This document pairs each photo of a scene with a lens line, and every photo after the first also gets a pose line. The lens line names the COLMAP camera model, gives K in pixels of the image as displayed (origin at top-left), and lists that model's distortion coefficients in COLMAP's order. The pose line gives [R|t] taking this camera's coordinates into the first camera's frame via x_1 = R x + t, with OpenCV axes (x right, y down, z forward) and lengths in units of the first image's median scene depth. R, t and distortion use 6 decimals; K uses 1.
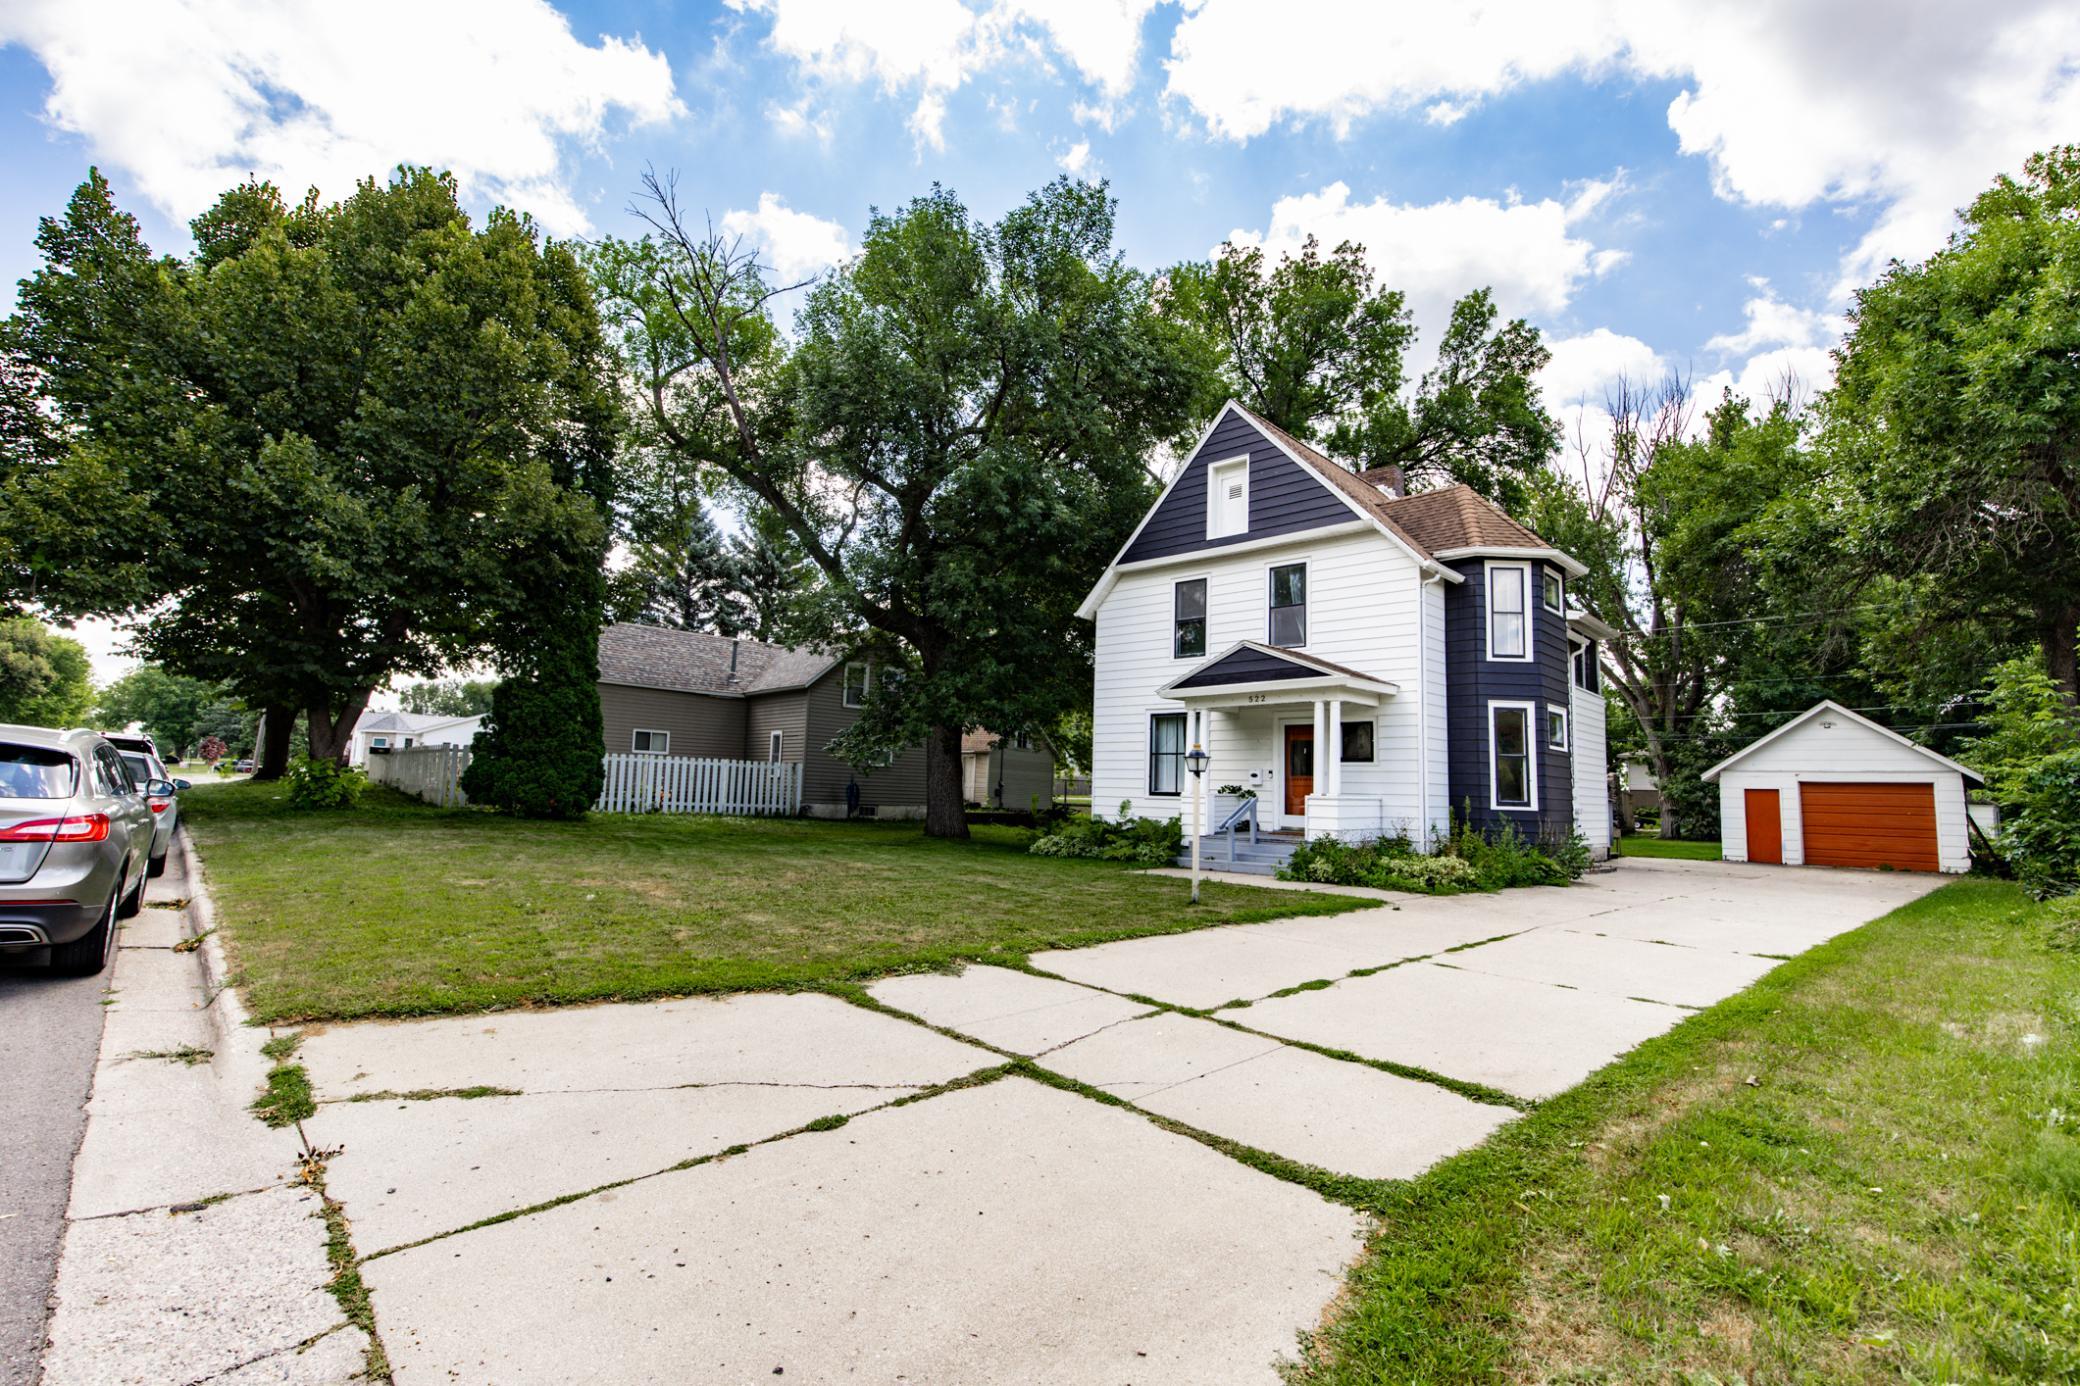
lens RADIAL K [[931.1, 0, 1040.0], [0, 931.1, 693.0], [0, 0, 1]] dist [-0.001400, -0.000064]
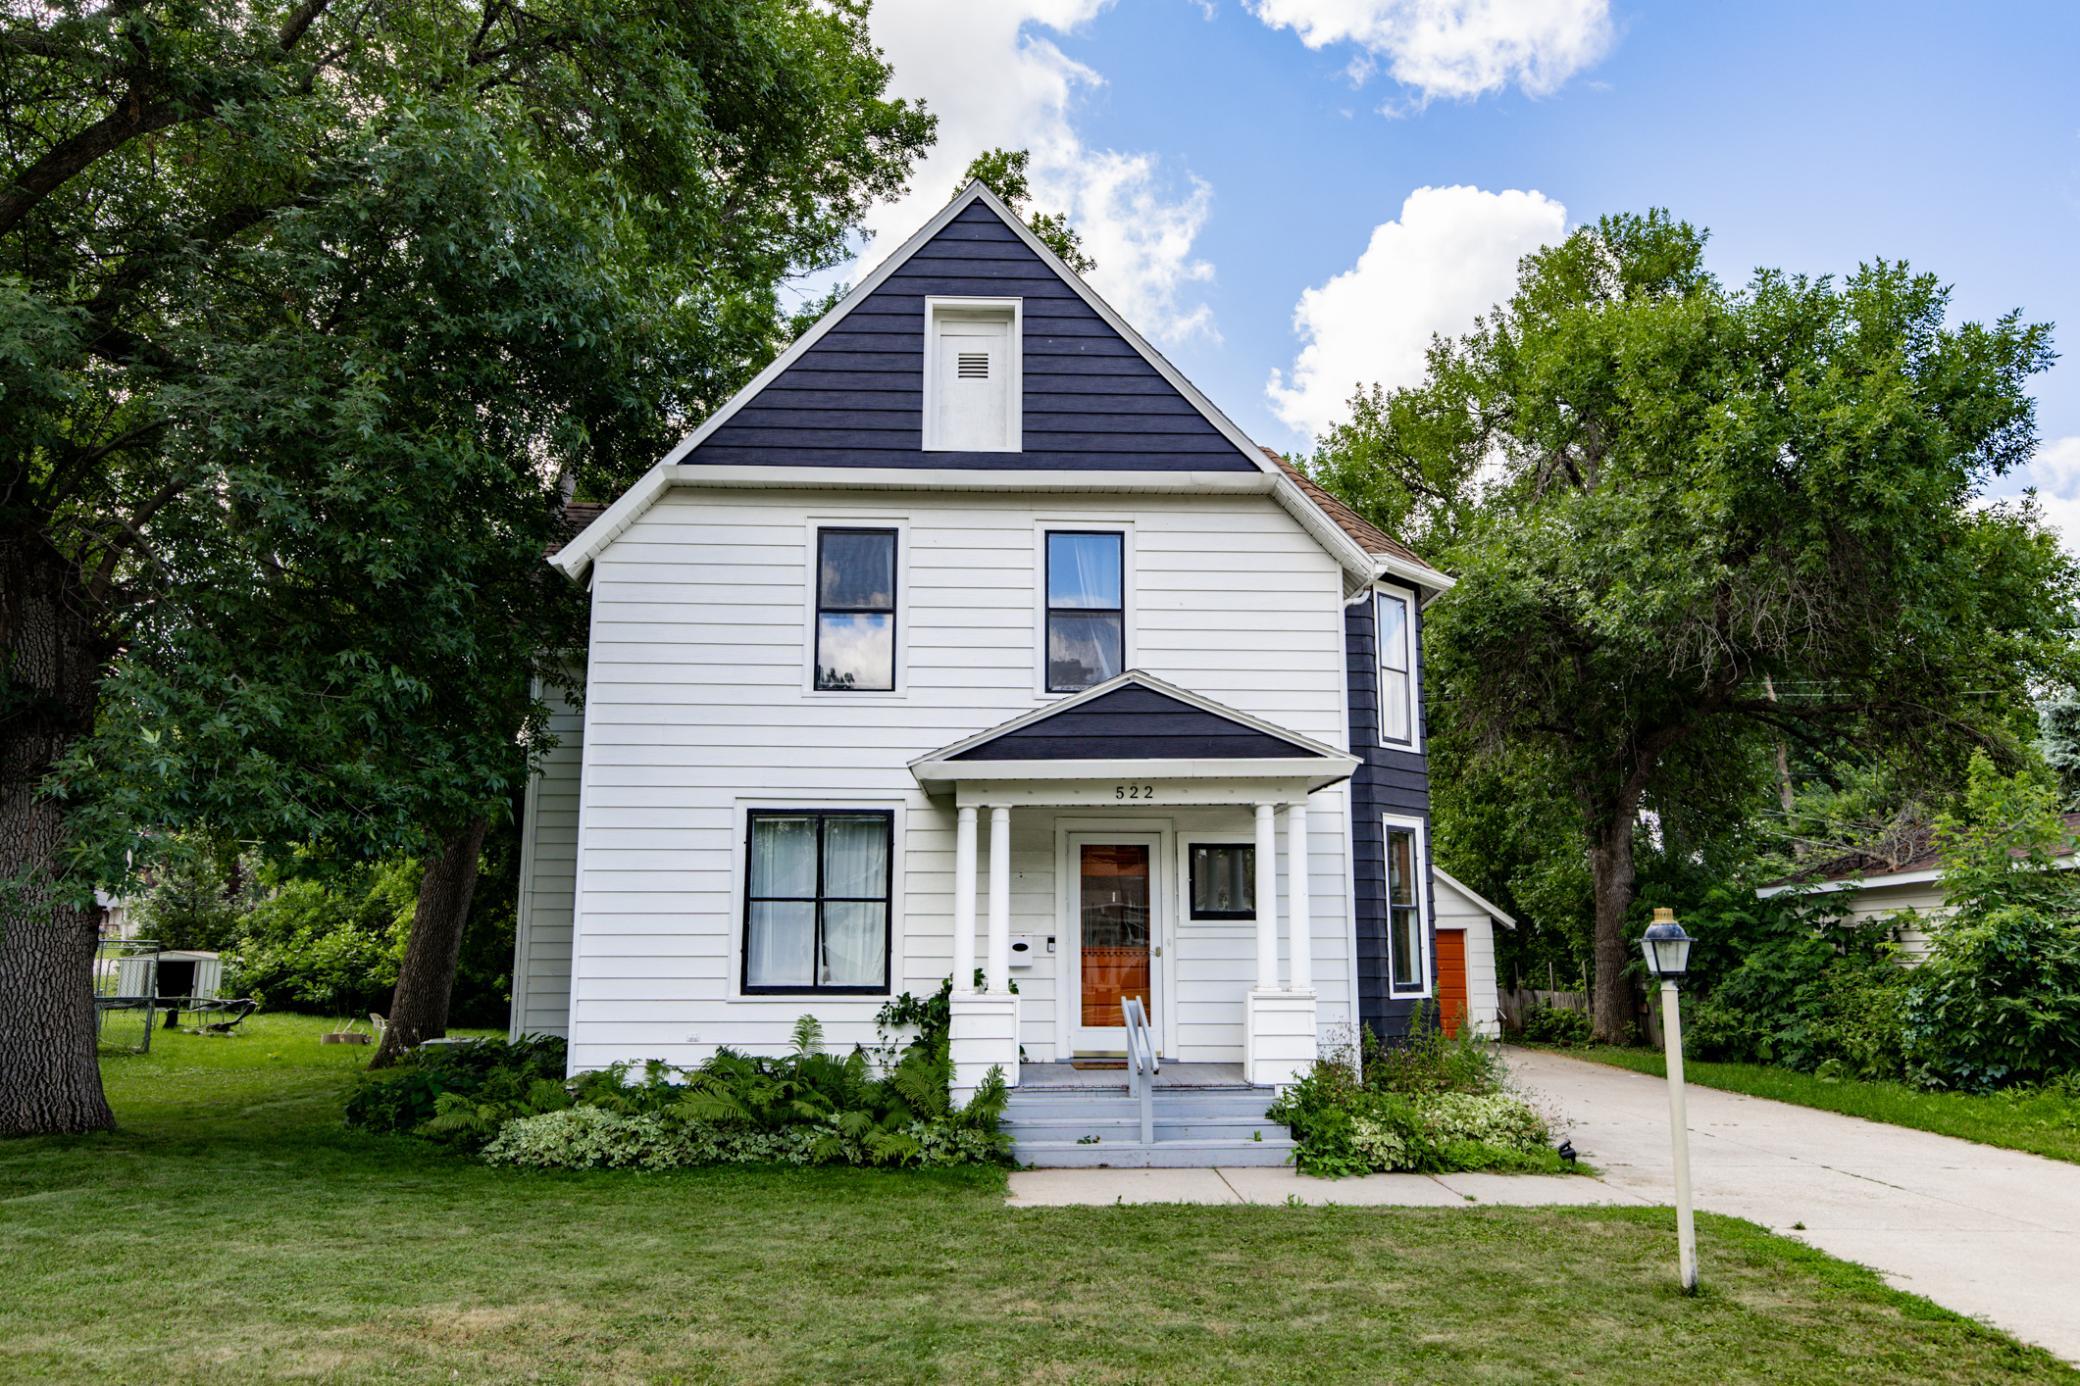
lens RADIAL K [[1500.5, 0, 1035.0], [0, 1500.5, 686.4], [0, 0, 1]] dist [-0.010756, 0.006031]
pose [[0.698979, 0.100998, 0.707975, -0.313042], [-0.057674, 0.994714, -0.084963, 0.018366], [-0.712813, 0.018555, 0.701108, 0.422556]]
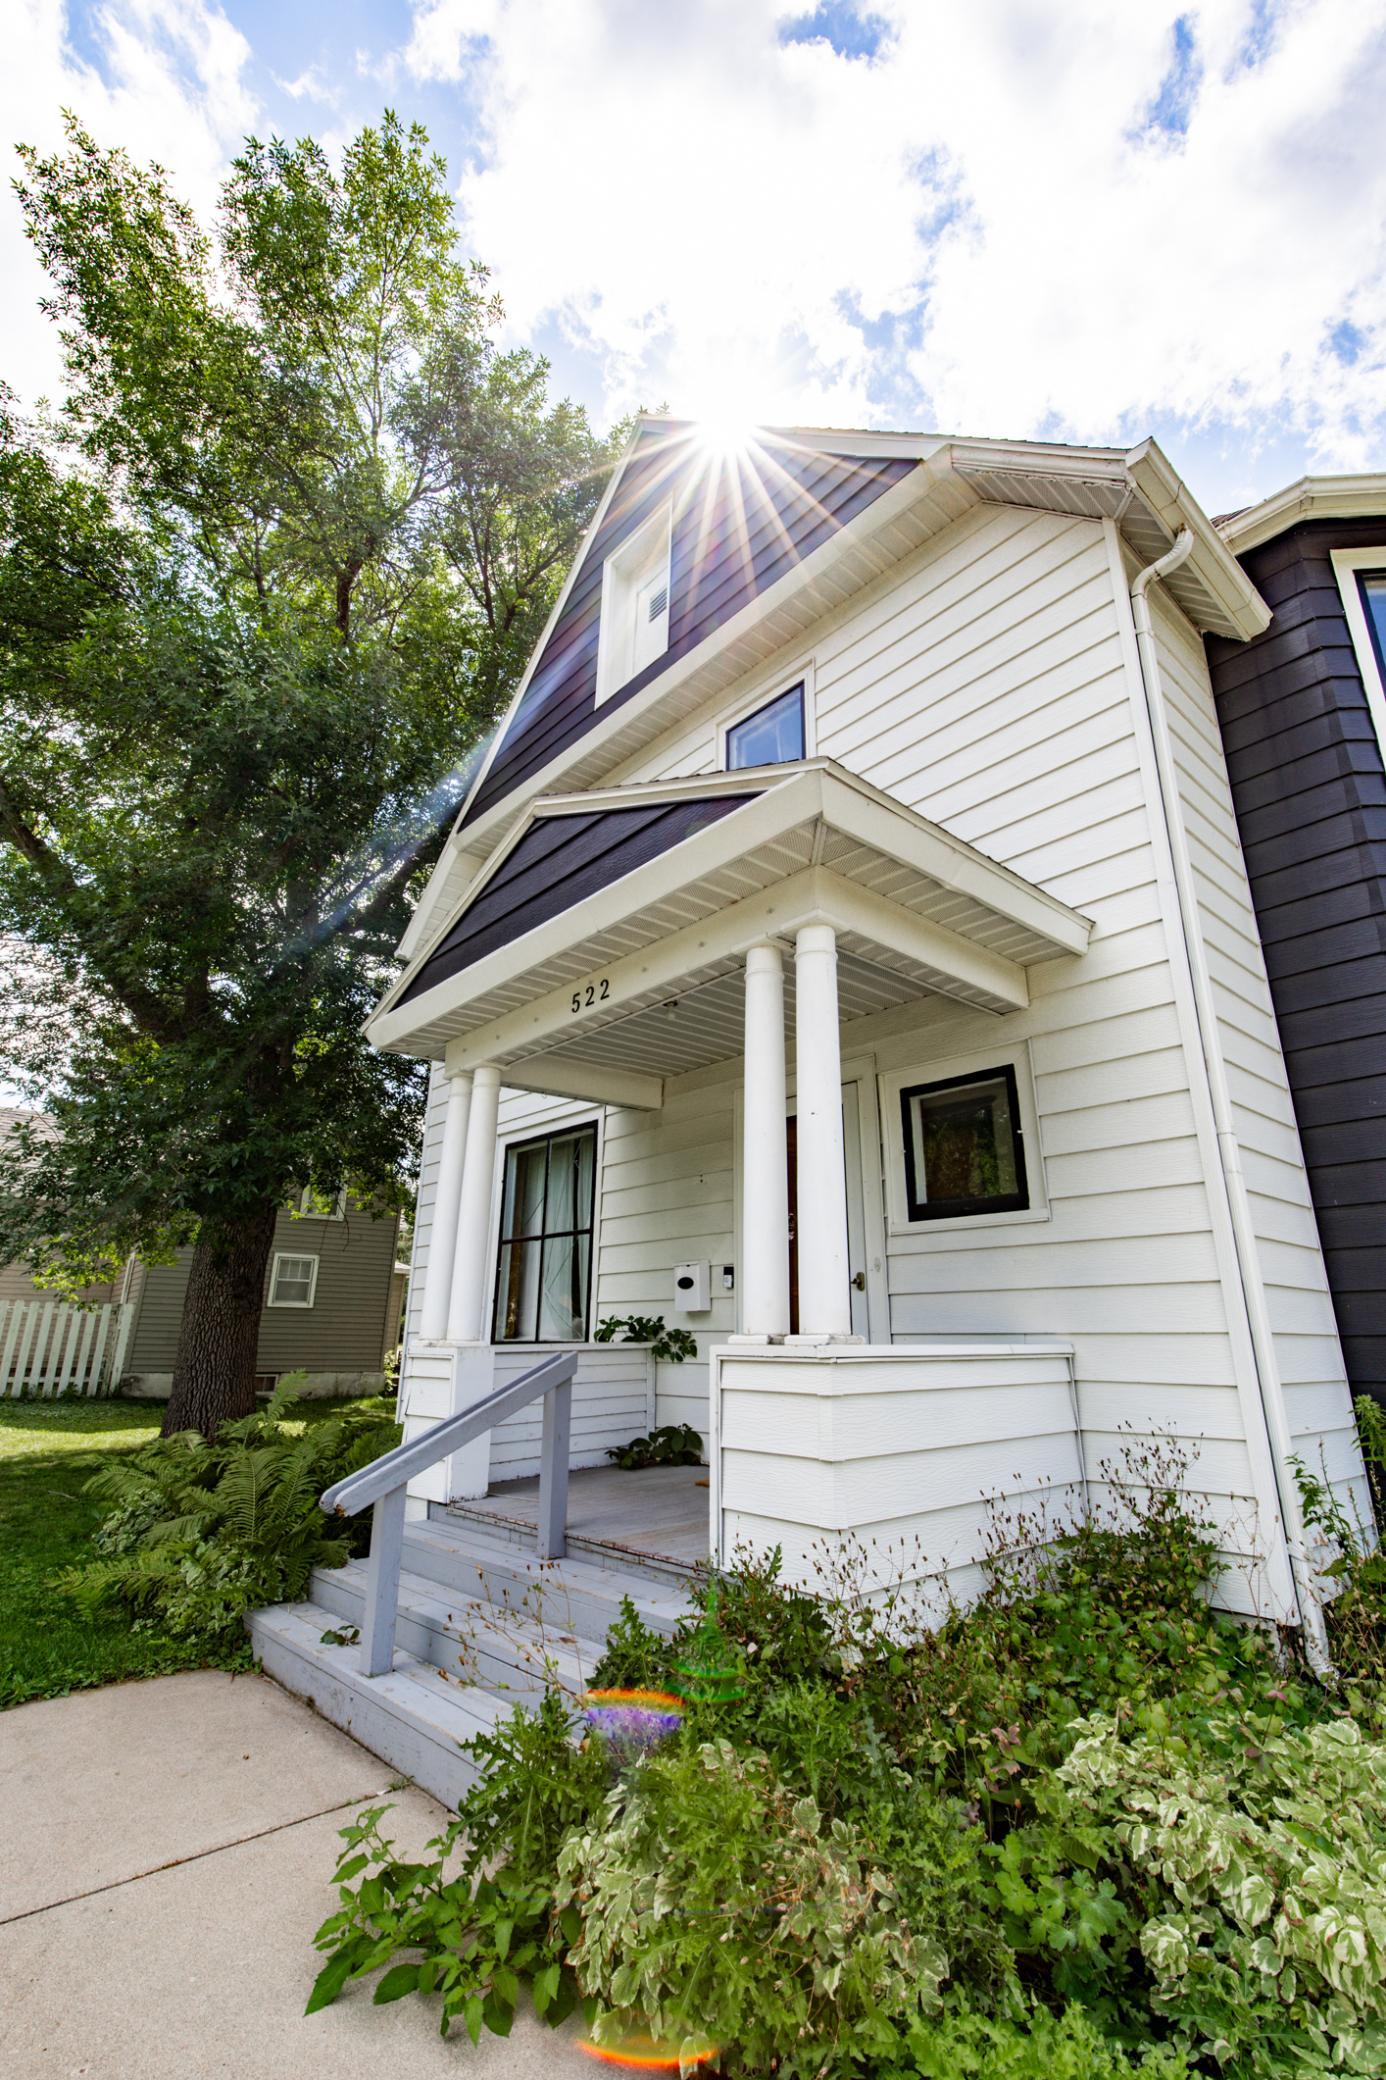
lens RADIAL K [[931.1, 0, 693.2], [0, 931.1, 1054.2], [0, 0, 1]] dist [-0.001400, -0.000064]
pose [[0.995635, -0.048940, -0.079473, 0.248674], [0.032774, 0.980598, -0.193271, 0.068851], [0.087390, 0.189823, 0.977921, 0.625946]]
